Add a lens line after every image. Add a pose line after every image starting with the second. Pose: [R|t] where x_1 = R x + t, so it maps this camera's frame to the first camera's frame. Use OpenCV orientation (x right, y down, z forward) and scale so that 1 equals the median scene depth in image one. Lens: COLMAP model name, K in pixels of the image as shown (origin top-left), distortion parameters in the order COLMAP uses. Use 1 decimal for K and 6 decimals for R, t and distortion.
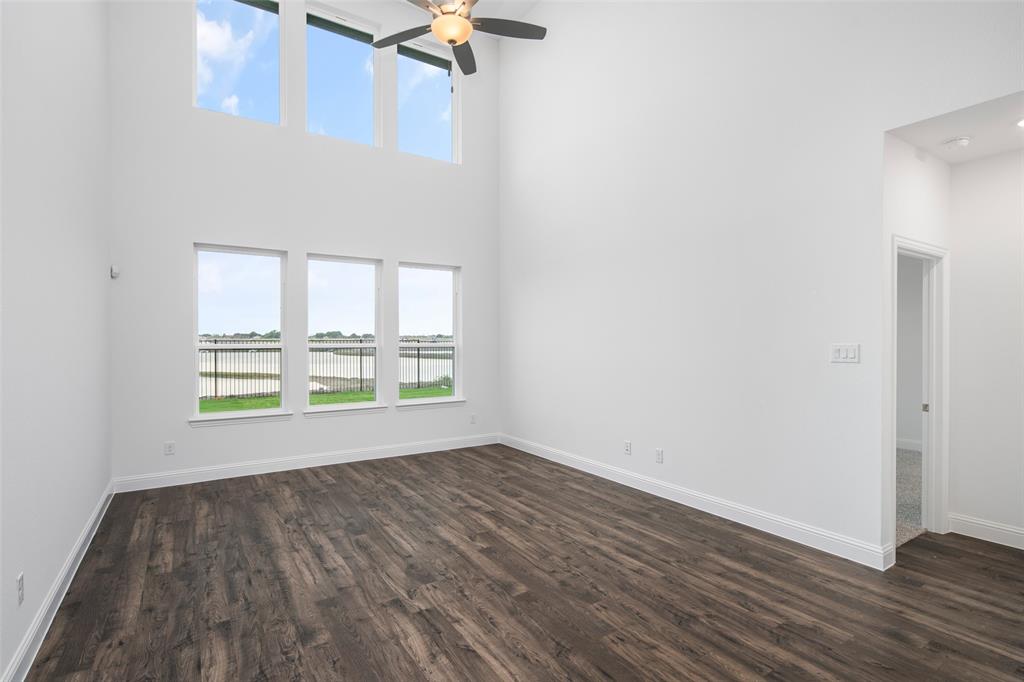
lens RADIAL K [[503.0, 0, 512.0], [0, 503.0, 341.0], [0, 0, 1]] dist [0.002037, 0.000563]
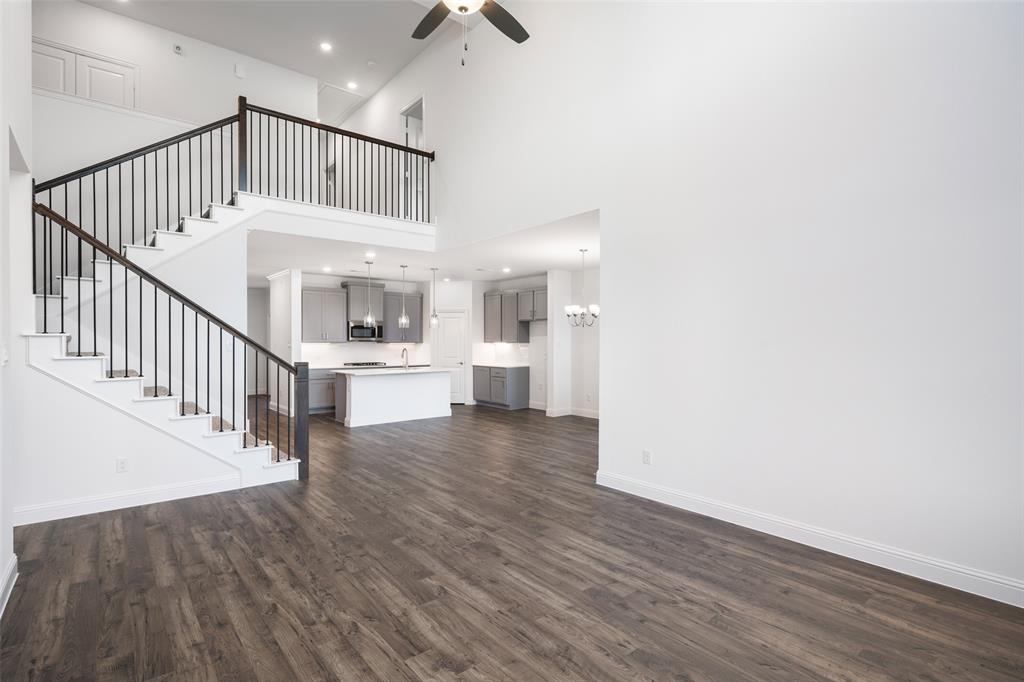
lens RADIAL K [[503.0, 0, 512.0], [0, 503.0, 341.0], [0, 0, 1]] dist [0.002037, 0.000563]
pose [[-0.994032, -0.000379, -0.109090, -0.108345], [-0.000796, 0.999993, 0.003776, -0.003884], [0.109088, 0.003840, -0.994025, 1.937305]]
